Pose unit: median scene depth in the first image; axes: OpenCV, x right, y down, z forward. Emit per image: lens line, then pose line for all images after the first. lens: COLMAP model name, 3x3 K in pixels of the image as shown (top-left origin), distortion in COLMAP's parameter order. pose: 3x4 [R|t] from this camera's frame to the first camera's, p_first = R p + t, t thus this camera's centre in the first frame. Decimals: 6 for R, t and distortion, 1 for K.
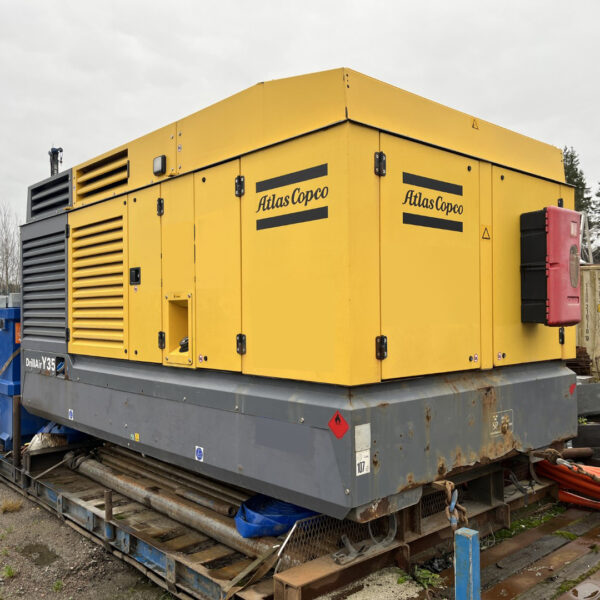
lens RADIAL K [[611.0, 0, 295.5], [0, 611.0, 298.5], [0, 0, 1]] dist [0.032874, 0.000000]
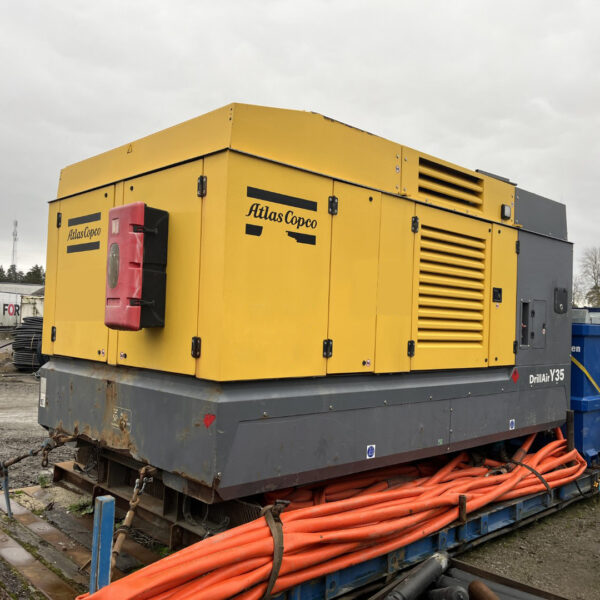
lens RADIAL K [[611.0, 0, 301.1], [0, 611.0, 304.1], [0, 0, 1]] dist [0.032874, 0.000000]
pose [[0.028207, -0.024786, -0.999295, 1.438016], [-0.016445, 0.999546, -0.025256, 0.025892], [0.999467, 0.017146, 0.027786, 1.301161]]
